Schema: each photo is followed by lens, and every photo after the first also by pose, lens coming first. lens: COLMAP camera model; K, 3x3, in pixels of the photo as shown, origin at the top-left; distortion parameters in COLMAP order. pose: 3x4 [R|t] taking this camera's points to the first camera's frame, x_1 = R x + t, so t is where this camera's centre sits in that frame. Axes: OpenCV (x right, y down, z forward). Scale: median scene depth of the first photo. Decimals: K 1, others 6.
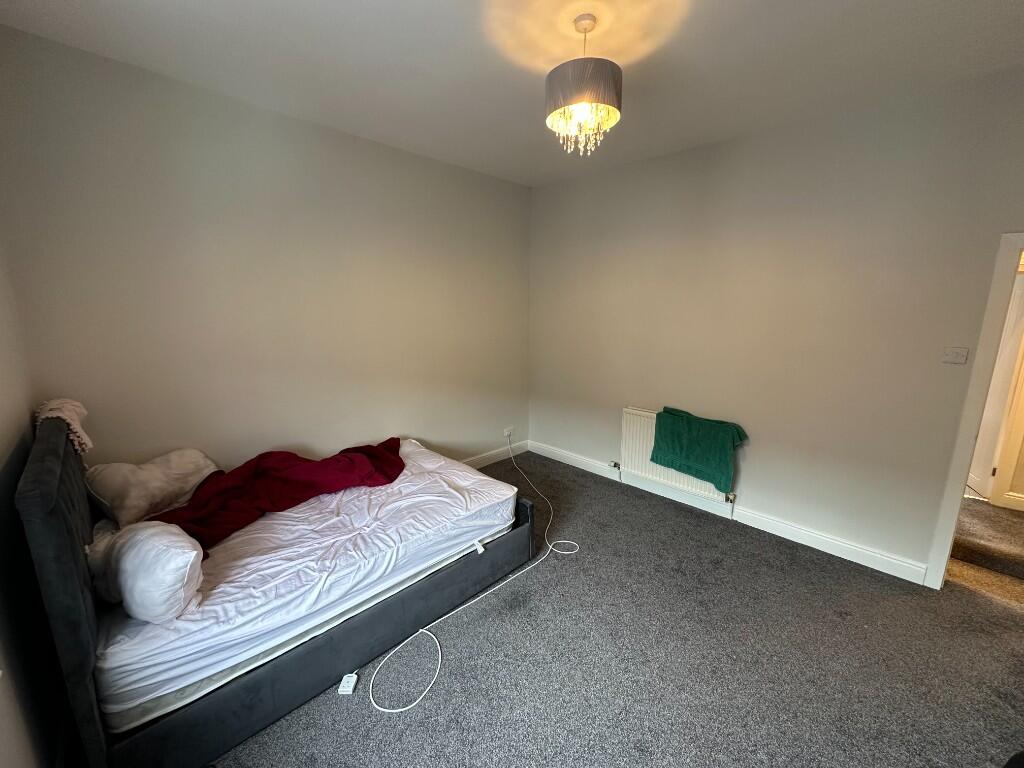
lens RADIAL K [[408.8, 0, 515.0], [0, 408.8, 385.6], [0, 0, 1]] dist [-0.002333, 0.000559]
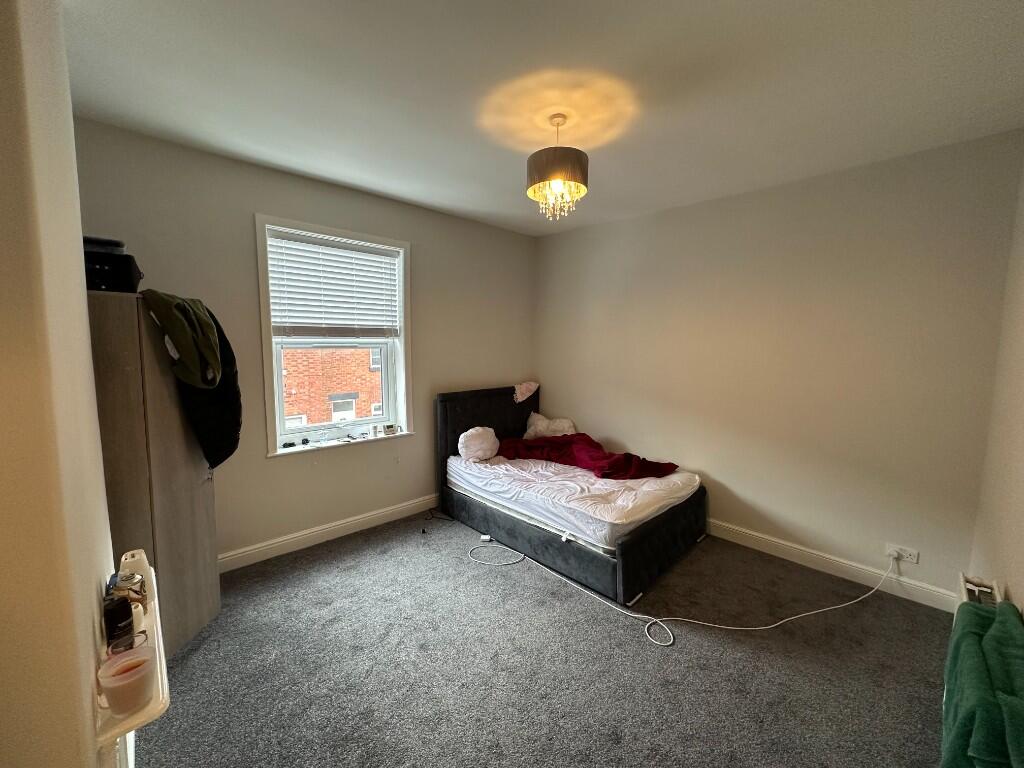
lens RADIAL K [[408.8, 0, 510.2], [0, 408.8, 385.3], [0, 0, 1]] dist [-0.002333, 0.000559]
pose [[-0.010629, 0.096204, -0.995305, 1.227714], [-0.203286, 0.974367, 0.096351, -0.148031], [0.979062, 0.203356, 0.009200, 0.824509]]
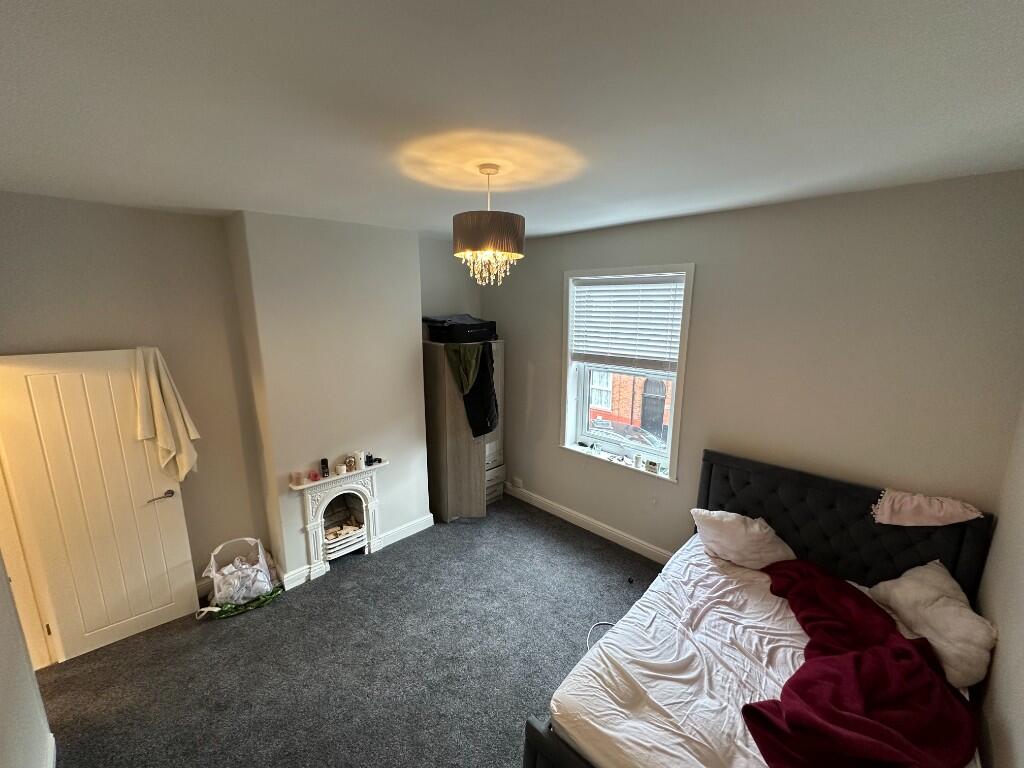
lens RADIAL K [[408.8, 0, 511.9], [0, 408.8, 384.5], [0, 0, 1]] dist [-0.002333, 0.000559]
pose [[-0.999258, -0.005244, -0.038149, 0.123766], [-0.019404, 0.924284, 0.381211, -0.632159], [0.033261, 0.381669, -0.923701, 1.785989]]
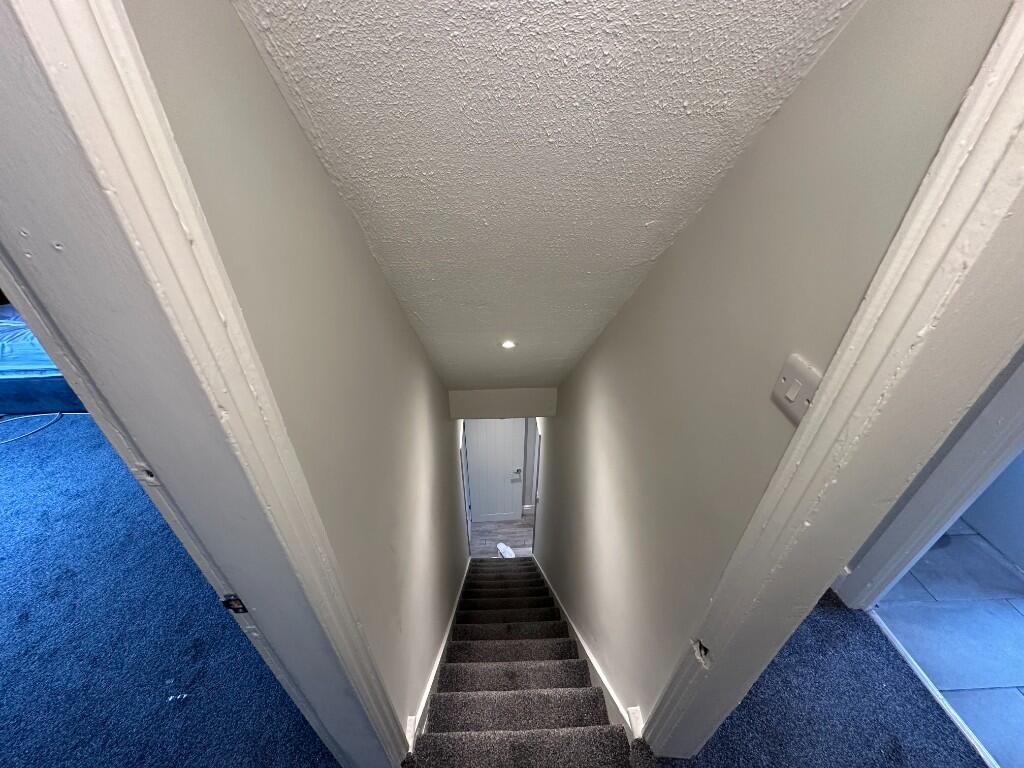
lens RADIAL K [[408.8, 0, 511.6], [0, 408.8, 382.1], [0, 0, 1]] dist [-0.002333, 0.000559]
pose [[0.753782, 0.361165, -0.548974, 1.509713], [-0.132059, 0.901632, 0.411850, -0.197315], [0.643718, -0.237948, 0.727329, 1.022073]]
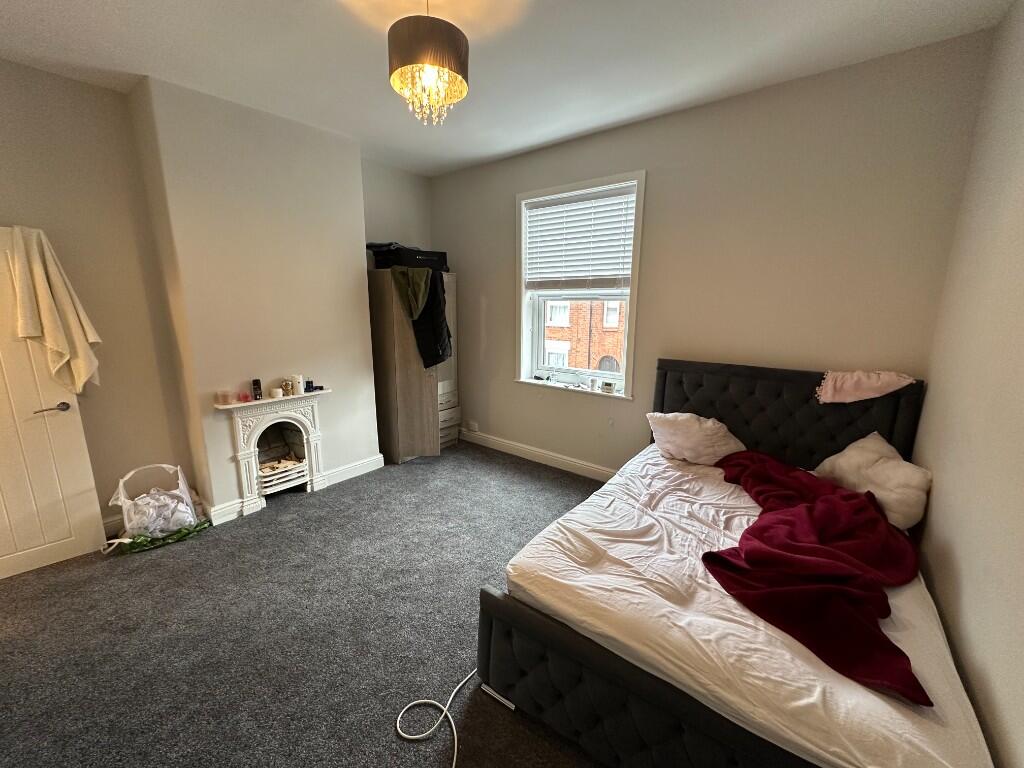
lens RADIAL K [[408.8, 0, 511.5], [0, 408.8, 383.4], [0, 0, 1]] dist [-0.002333, 0.000559]
pose [[-0.989994, 0.014240, -0.140391, 0.103008], [-0.040672, 0.923879, 0.380516, -0.320650], [0.135123, 0.382419, -0.914056, 1.845218]]
